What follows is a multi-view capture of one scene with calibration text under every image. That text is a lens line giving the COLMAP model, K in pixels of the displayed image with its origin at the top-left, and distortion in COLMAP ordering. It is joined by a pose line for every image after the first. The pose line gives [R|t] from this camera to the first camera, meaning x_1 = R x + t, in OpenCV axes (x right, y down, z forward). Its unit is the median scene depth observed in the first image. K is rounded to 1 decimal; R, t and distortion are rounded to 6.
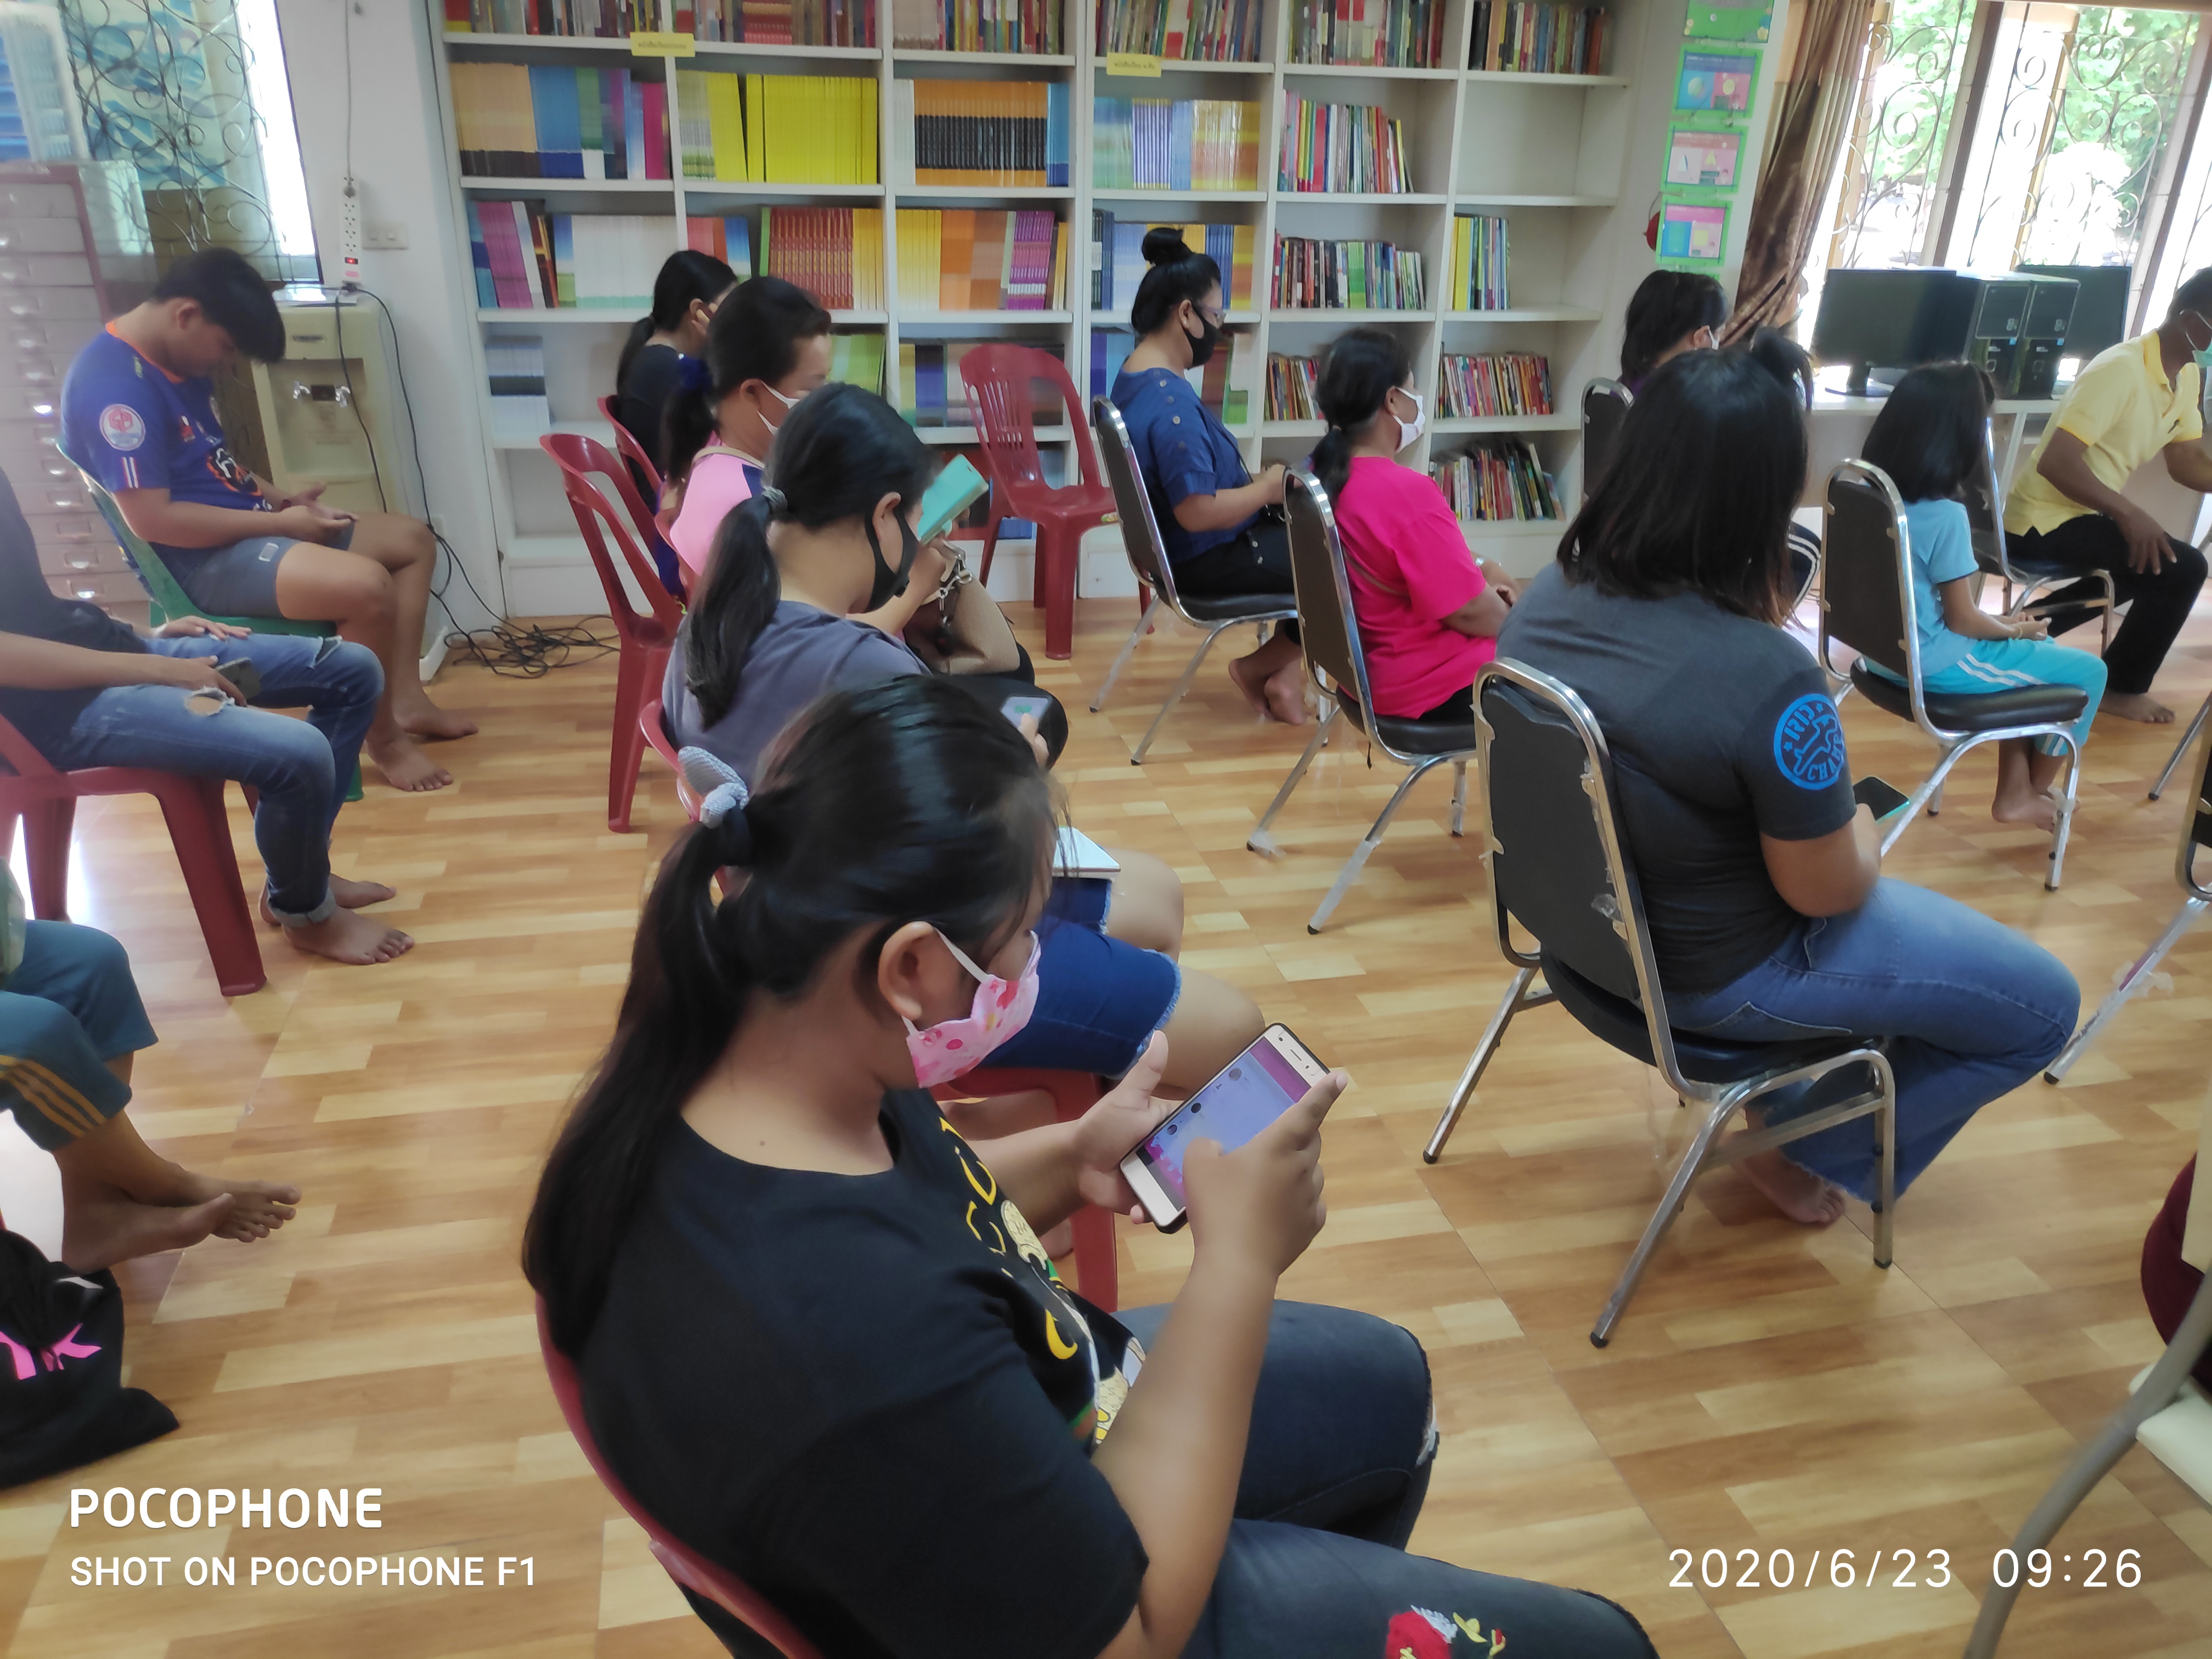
lens RADIAL K [[1592.1, 0, 1095.1], [0, 1592.1, 833.6], [0, 0, 1]] dist [0.009150, -0.031100]
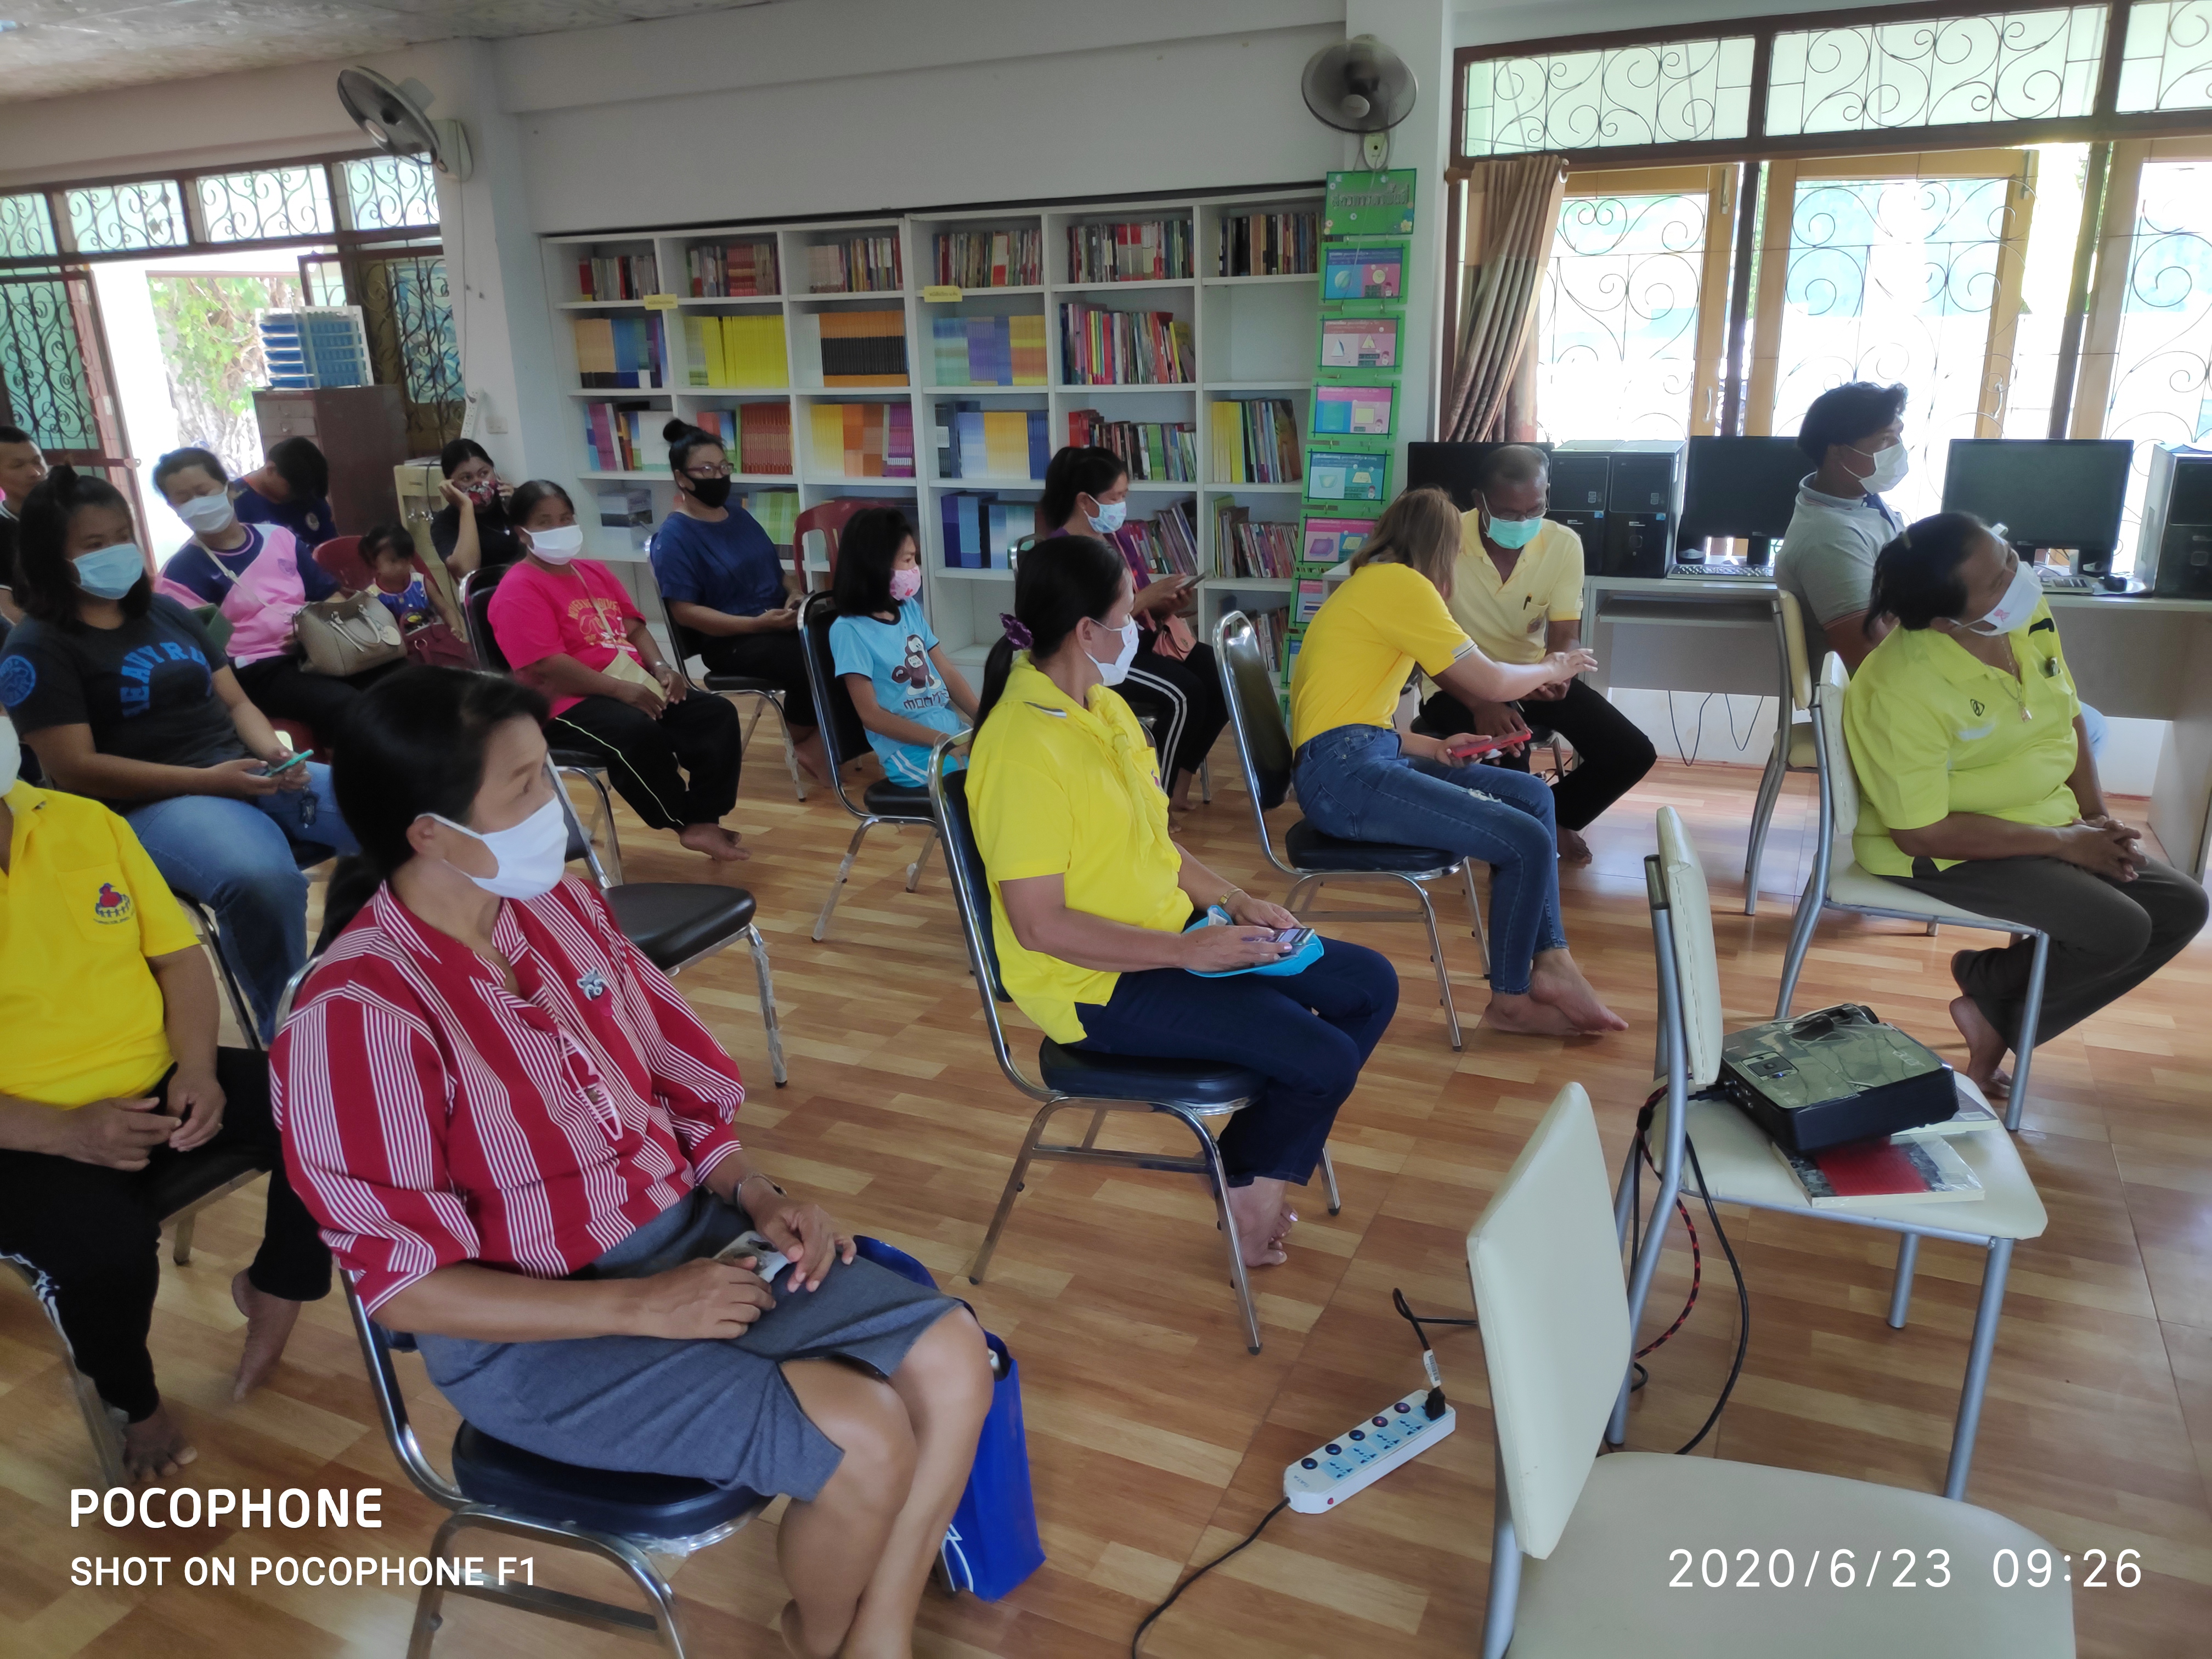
lens RADIAL K [[1569.0, 0, 1067.6], [0, 1569.0, 845.2], [0, 0, 1]] dist [0.036532, -0.074871]
pose [[0.777010, 0.152694, -0.610688, 0.925936], [-0.215254, 0.976103, -0.029817, -0.024008], [0.591542, 0.154621, 0.791310, 0.105262]]
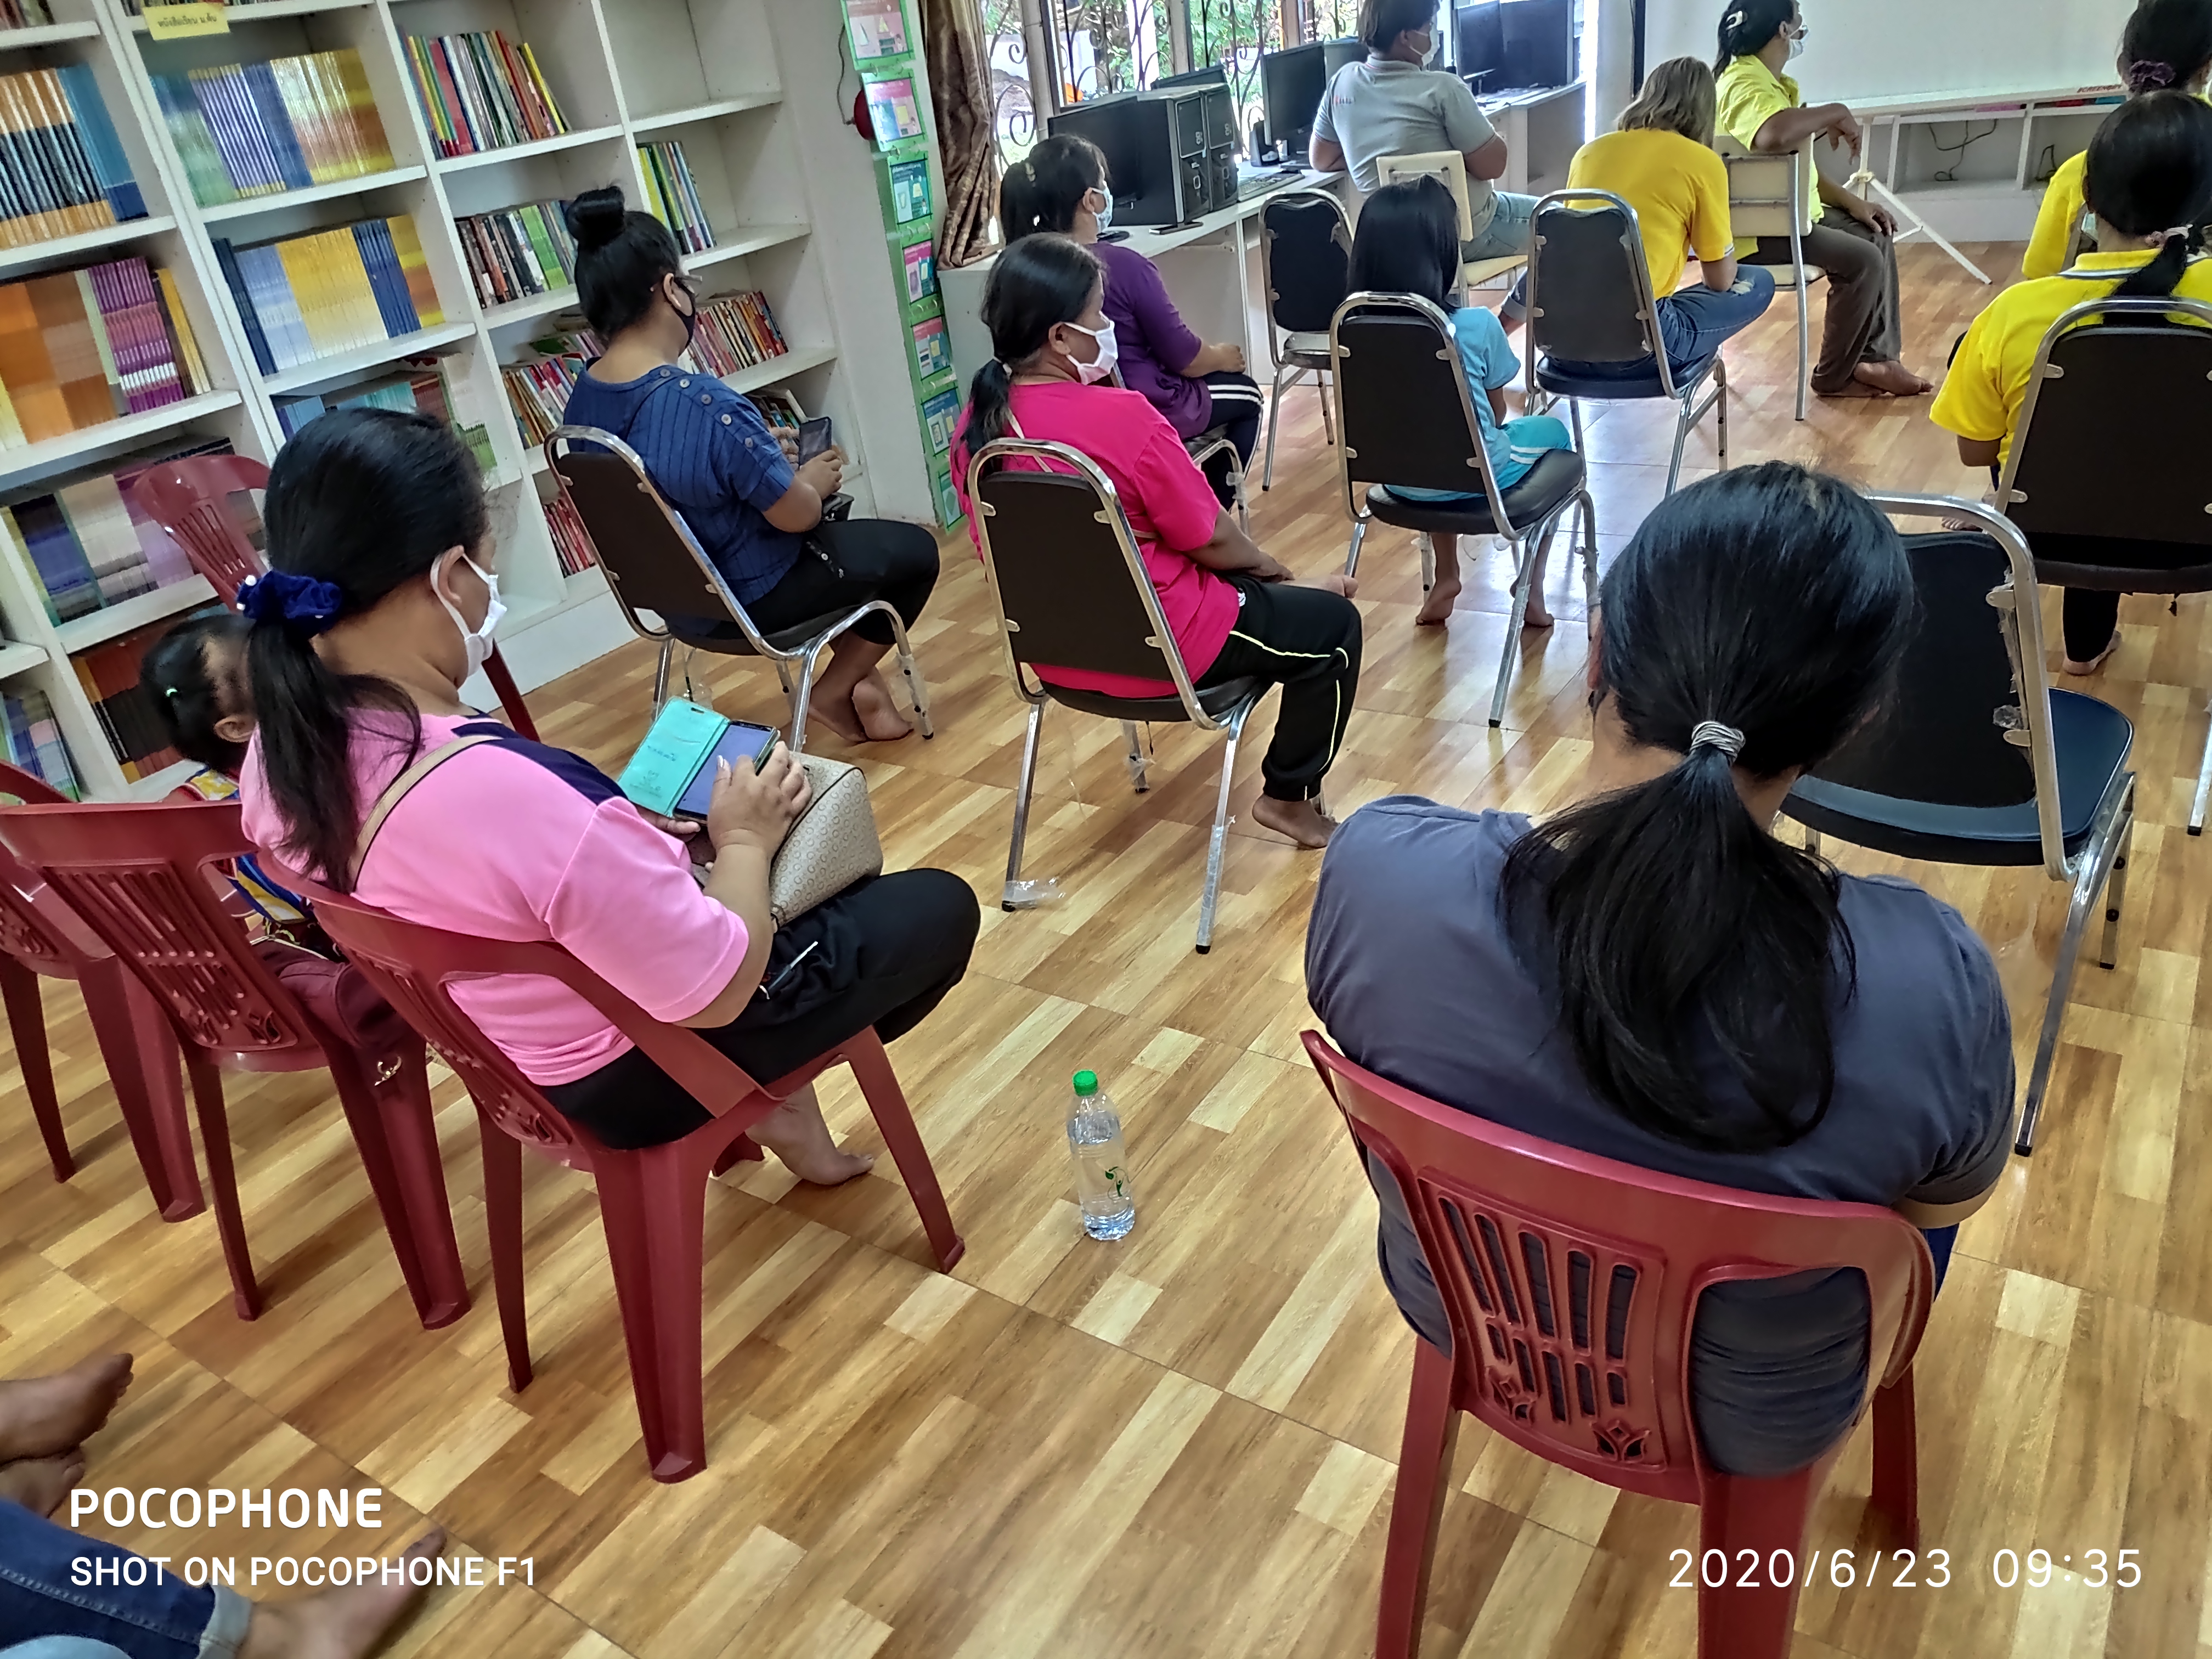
lens RADIAL K [[1601.8, 0, 1084.9], [0, 1601.8, 844.3], [0, 0, 1]] dist [-0.003579, 0.001375]
pose [[0.727903, -0.430412, 0.533763, -0.205949], [0.406873, 0.897710, 0.169029, -0.119044], [-0.551916, 0.094137, 0.828569, 0.241034]]
